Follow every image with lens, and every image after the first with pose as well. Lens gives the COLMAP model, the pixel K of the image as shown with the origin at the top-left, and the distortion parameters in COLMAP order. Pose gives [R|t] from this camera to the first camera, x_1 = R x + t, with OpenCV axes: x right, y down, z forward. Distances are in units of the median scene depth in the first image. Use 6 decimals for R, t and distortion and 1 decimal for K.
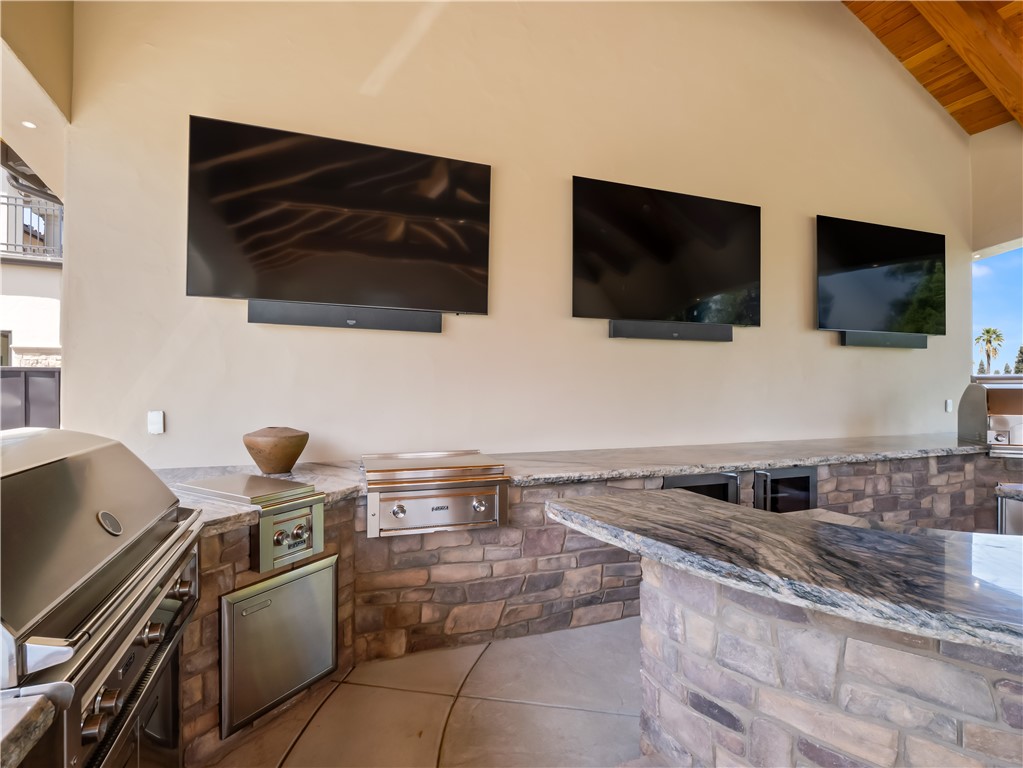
lens RADIAL K [[480.1, 0, 511.5], [0, 480.1, 384.0], [0, 0, 1]] dist [-0.002872, -0.000567]
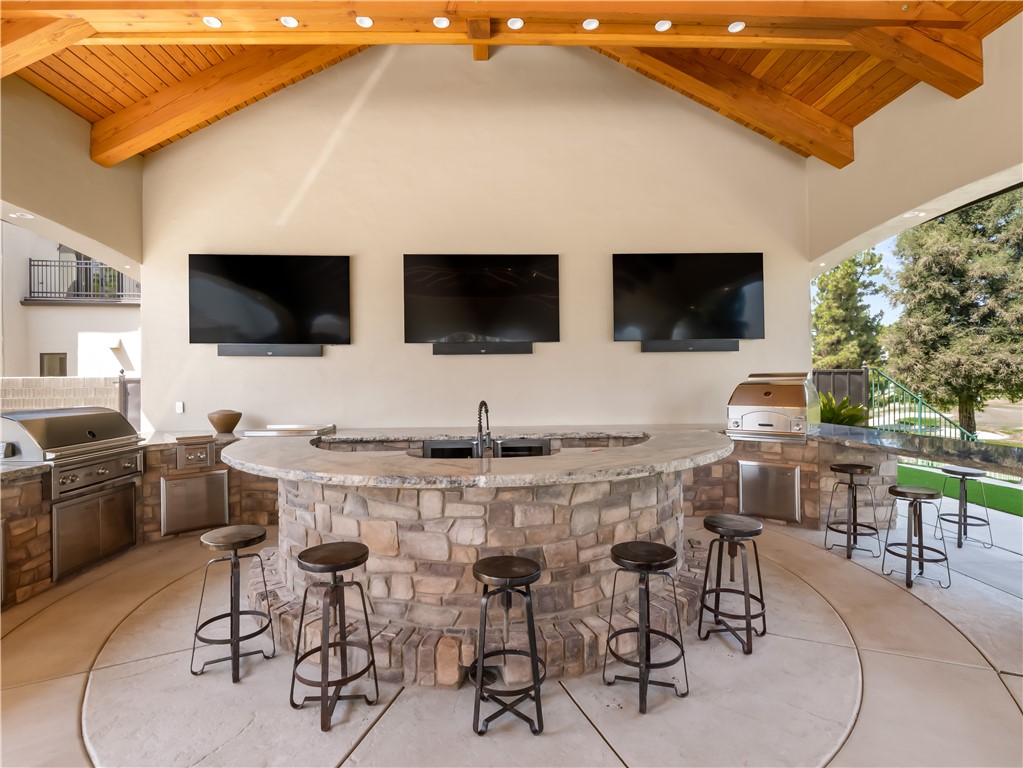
lens RADIAL K [[477.0, 0, 511.5], [0, 477.0, 384.0], [0, 0, 1]] dist [0.004952, 0.000034]
pose [[0.957961, -0.011536, -0.286666, 1.076324], [0.012345, 0.999923, 0.001014, -0.002215], [0.286633, -0.004510, 0.958030, -0.482115]]
